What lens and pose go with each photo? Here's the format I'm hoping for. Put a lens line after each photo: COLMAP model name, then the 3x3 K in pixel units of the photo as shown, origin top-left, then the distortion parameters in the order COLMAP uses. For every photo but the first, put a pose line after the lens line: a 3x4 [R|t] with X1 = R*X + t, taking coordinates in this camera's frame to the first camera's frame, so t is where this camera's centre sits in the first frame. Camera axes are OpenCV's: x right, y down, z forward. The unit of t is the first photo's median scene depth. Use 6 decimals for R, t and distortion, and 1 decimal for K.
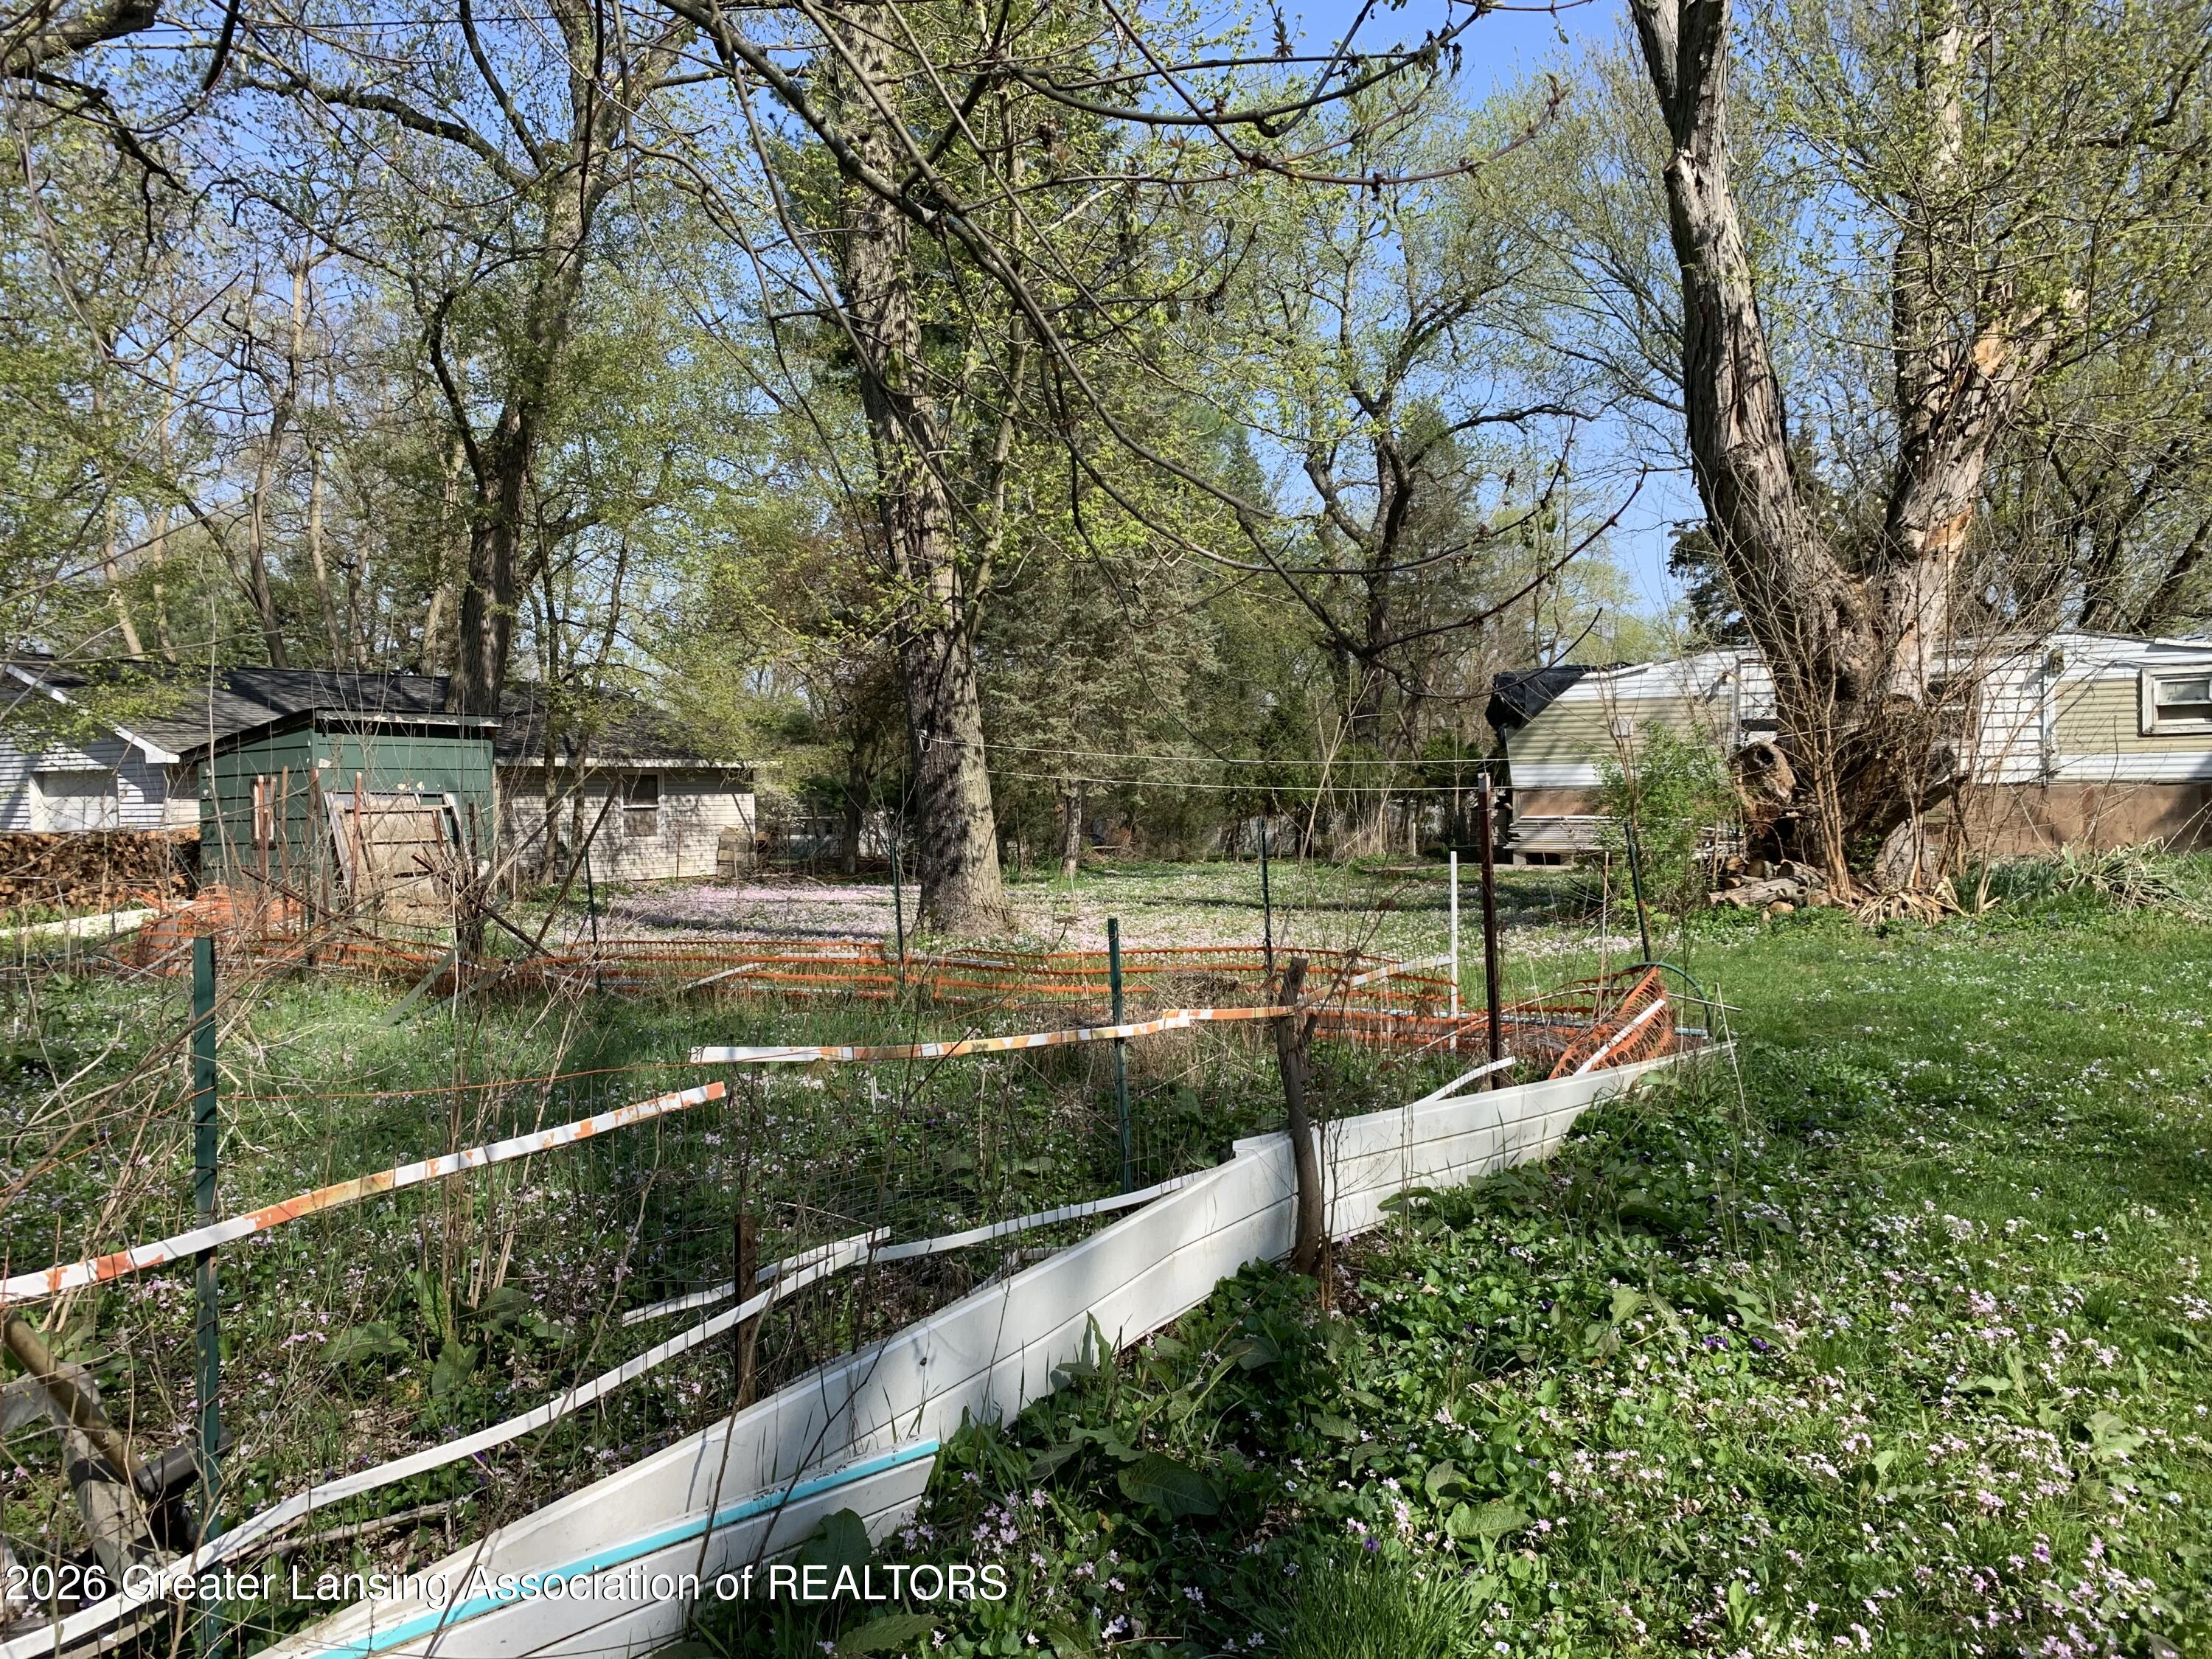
lens RADIAL K [[1659.3, 0, 1106.0], [0, 1659.3, 829.5], [0, 0, 1]] dist [0.003511, -0.123336]
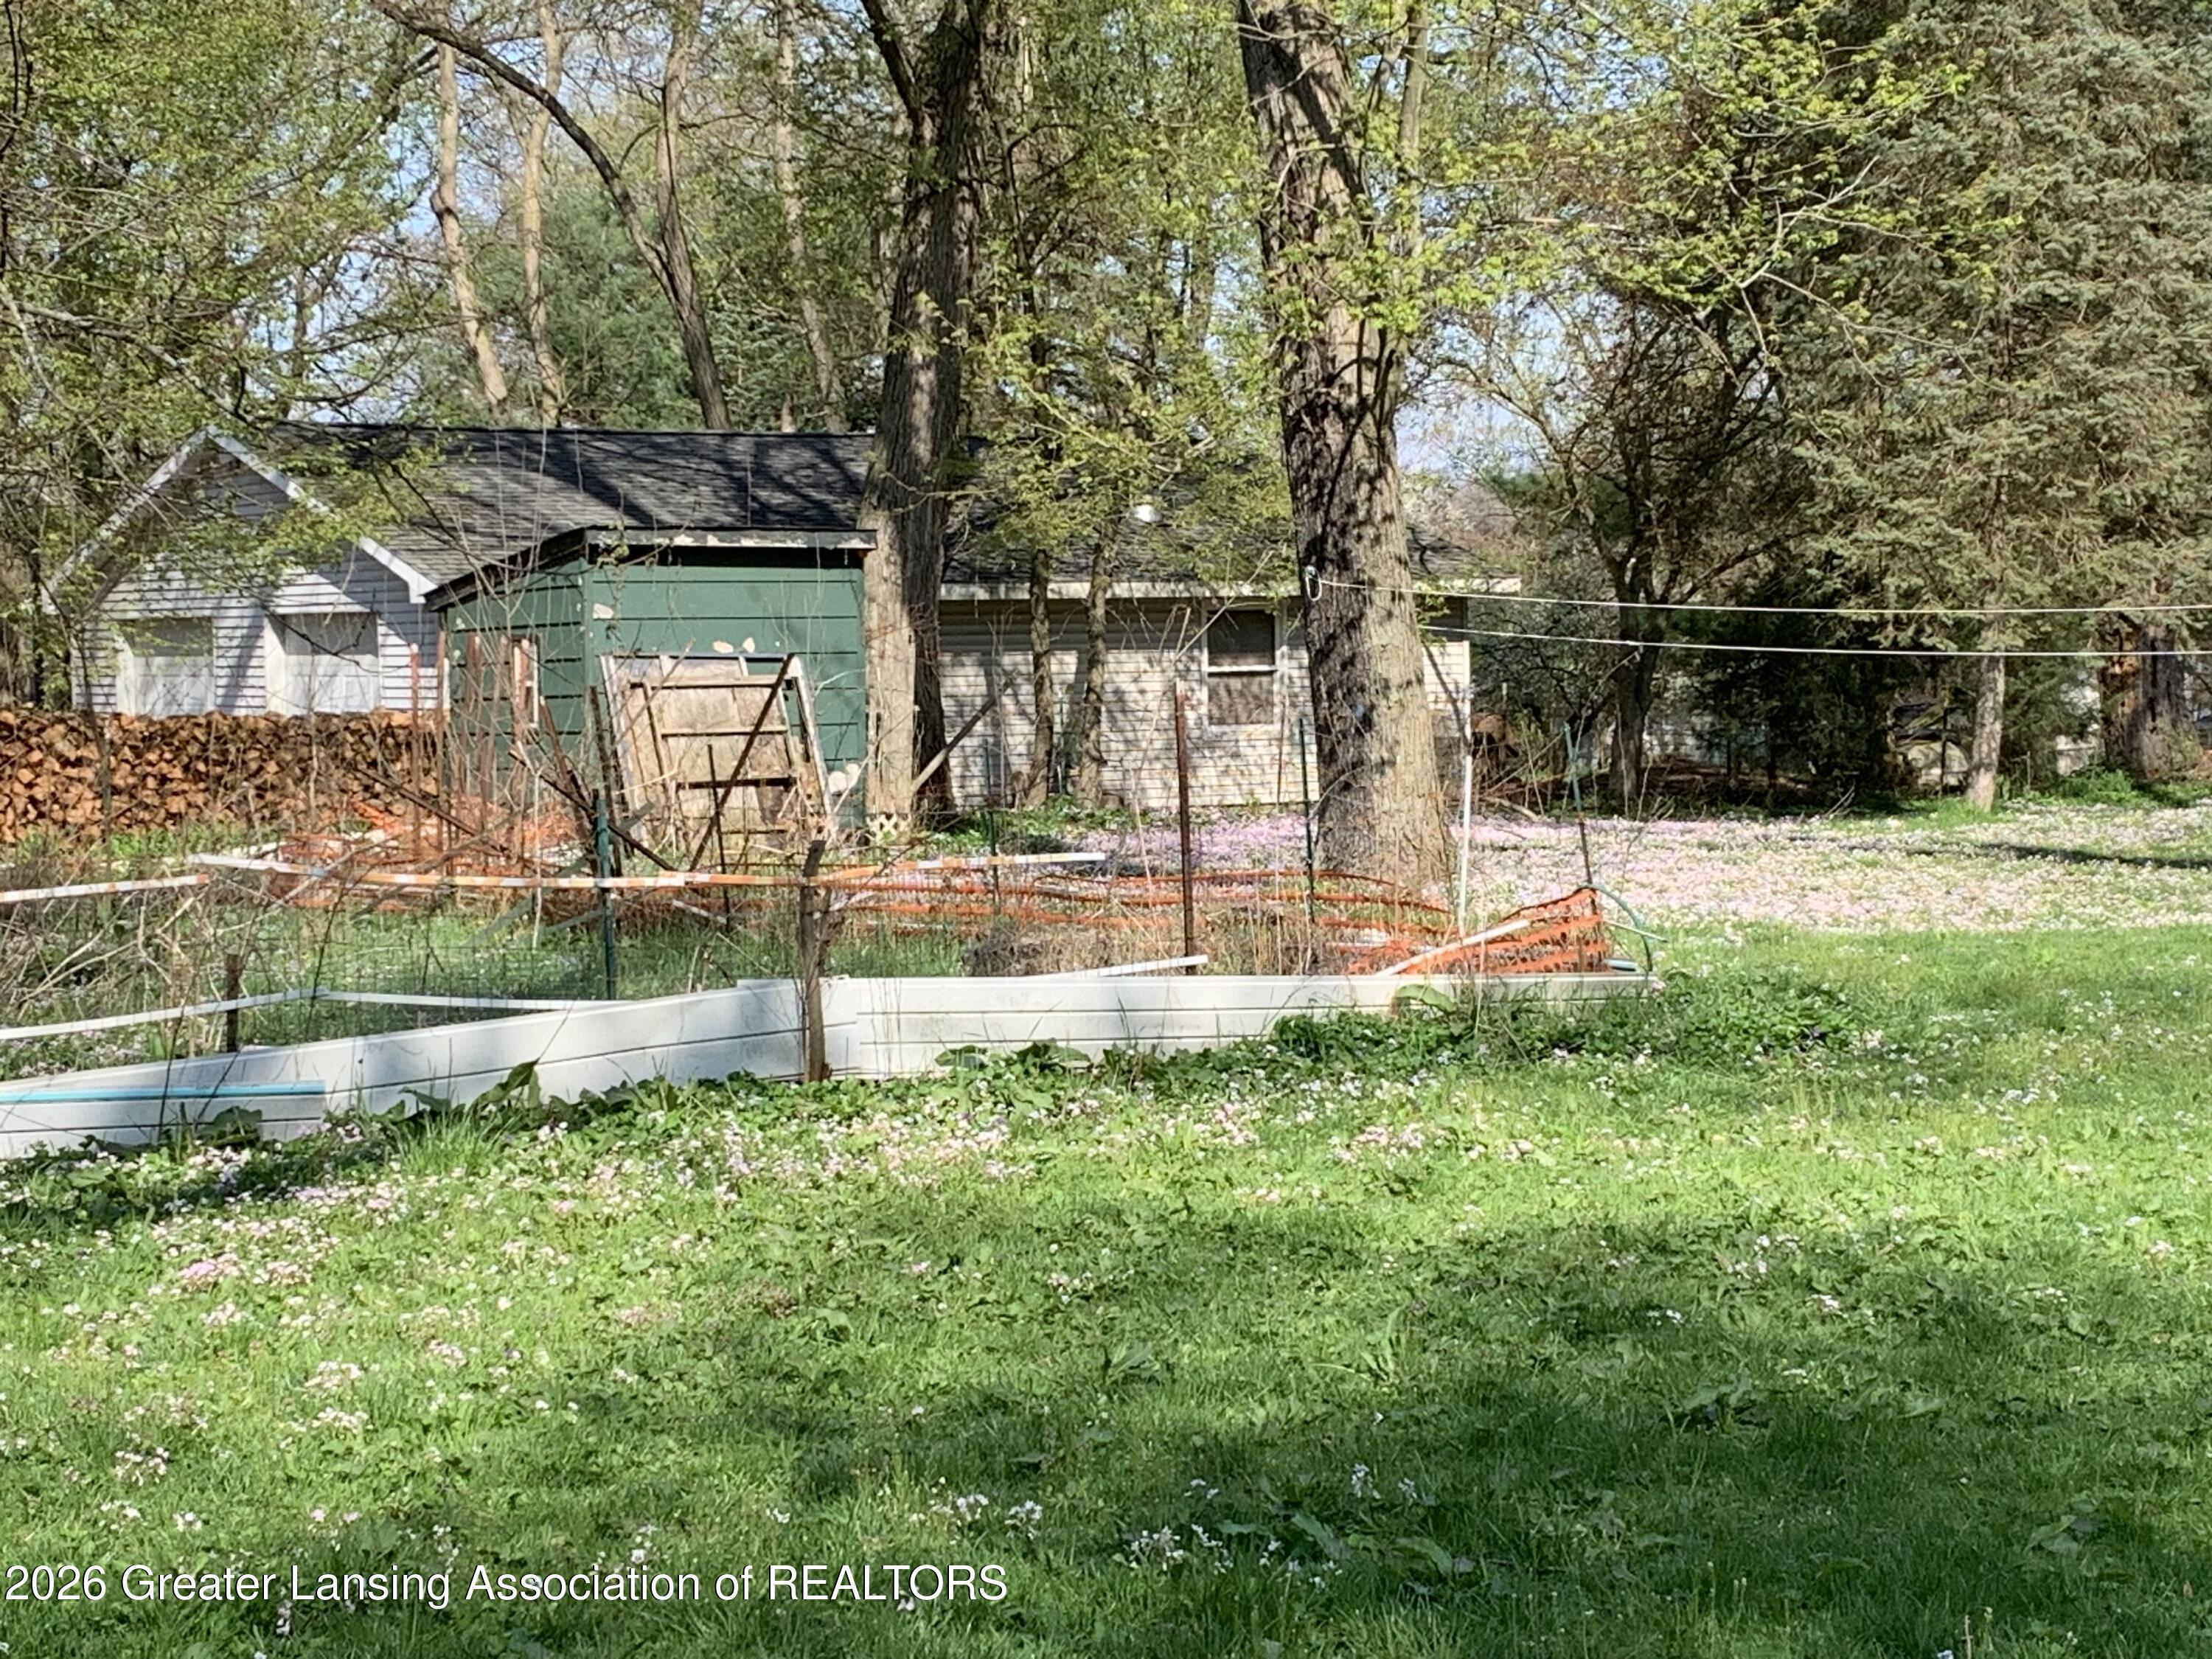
lens RADIAL K [[4105.6, 0, 1106.0], [0, 4105.6, 829.5], [0, 0, 1]] dist [0.020349, -0.020352]
pose [[0.912692, 0.011928, -0.408474, 0.371210], [0.000935, 0.999510, 0.031276, -0.004806], [0.408647, -0.028927, 0.912234, -0.398197]]
